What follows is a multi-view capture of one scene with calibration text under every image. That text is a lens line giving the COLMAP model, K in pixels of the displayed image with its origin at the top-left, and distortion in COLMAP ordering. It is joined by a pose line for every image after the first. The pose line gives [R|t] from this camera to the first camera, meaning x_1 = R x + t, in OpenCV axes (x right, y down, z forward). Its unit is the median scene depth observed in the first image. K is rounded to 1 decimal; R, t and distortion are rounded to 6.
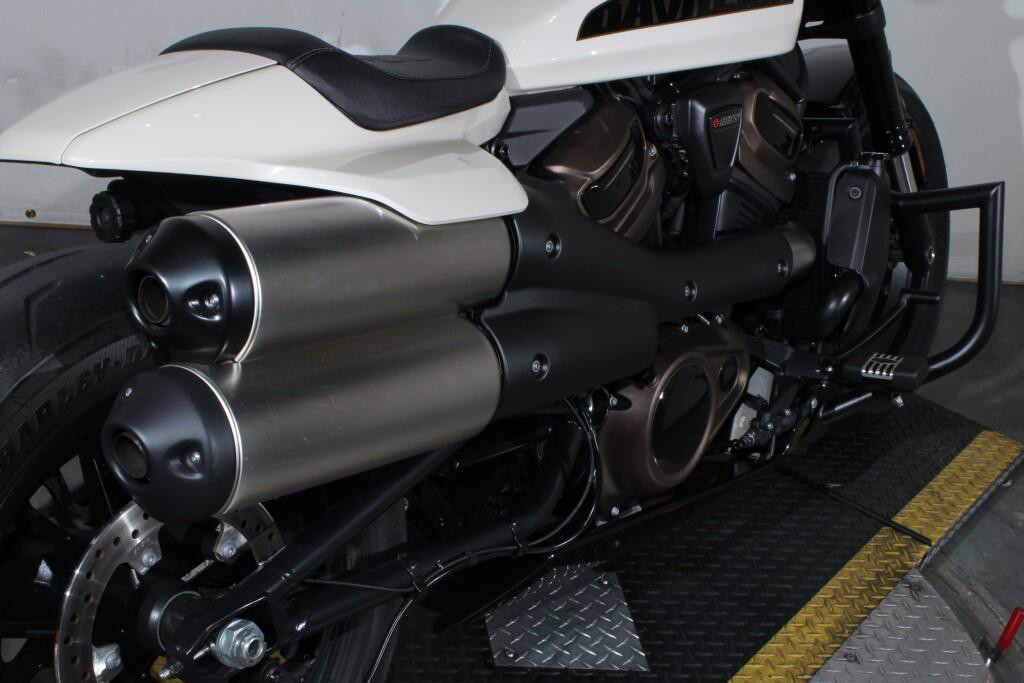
lens RADIAL K [[1414.0, 0, 510.0], [0, 1414.0, 338.7], [0, 0, 1]] dist [-0.033368, 0.000000]
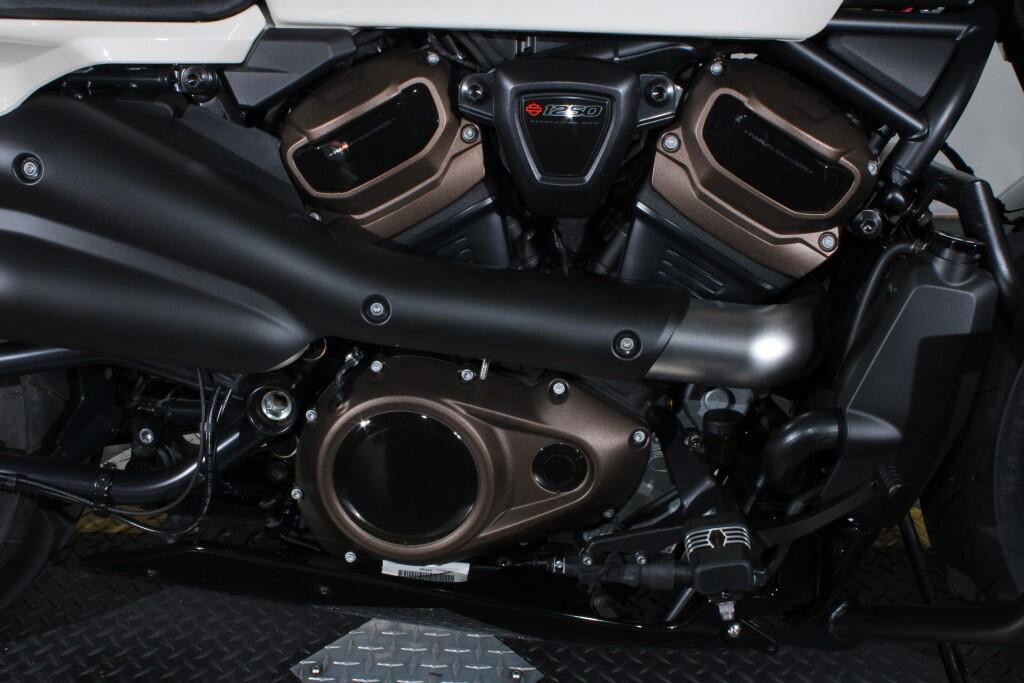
lens RADIAL K [[1321.2, 0, 511.8], [0, 1321.2, 343.5], [0, 0, 1]] dist [-0.040092, 0.000000]
pose [[0.549347, 0.282294, -0.786465, 0.733592], [-0.285778, 0.947921, 0.140631, -0.137152], [0.785206, 0.147500, 0.601411, 0.632929]]
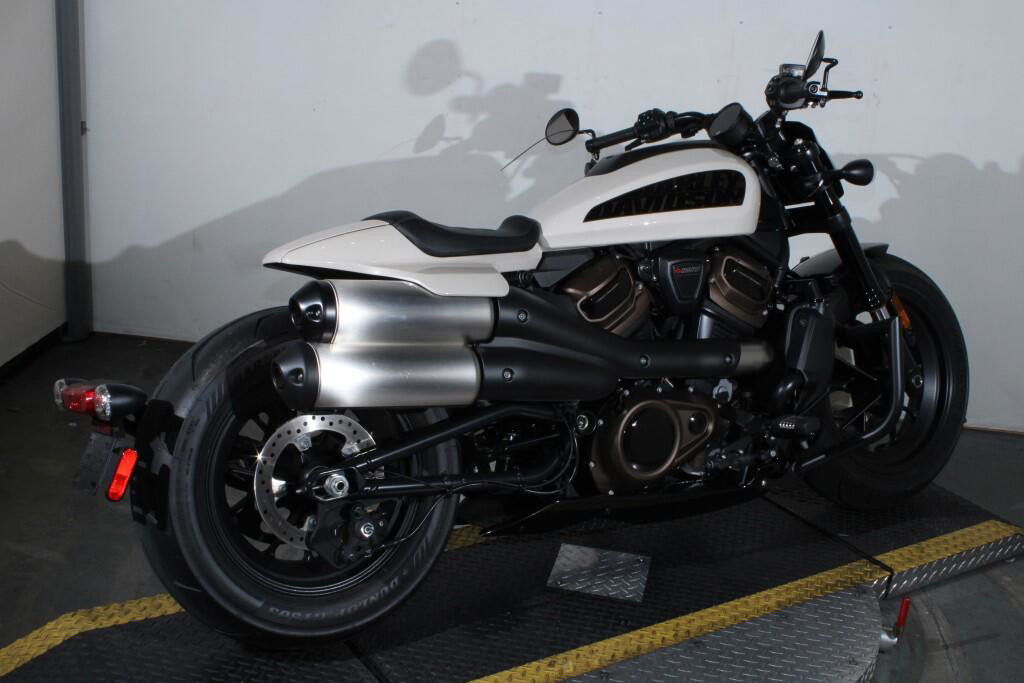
lens RADIAL K [[1302.0, 0, 513.6], [0, 1302.0, 347.5], [0, 0, 1]] dist [-0.098155, 0.000000]
pose [[0.931448, 0.014487, -0.363585, 0.566303], [-0.080359, 0.982726, -0.166711, 0.233966], [0.354889, 0.184500, 0.916523, -0.547215]]
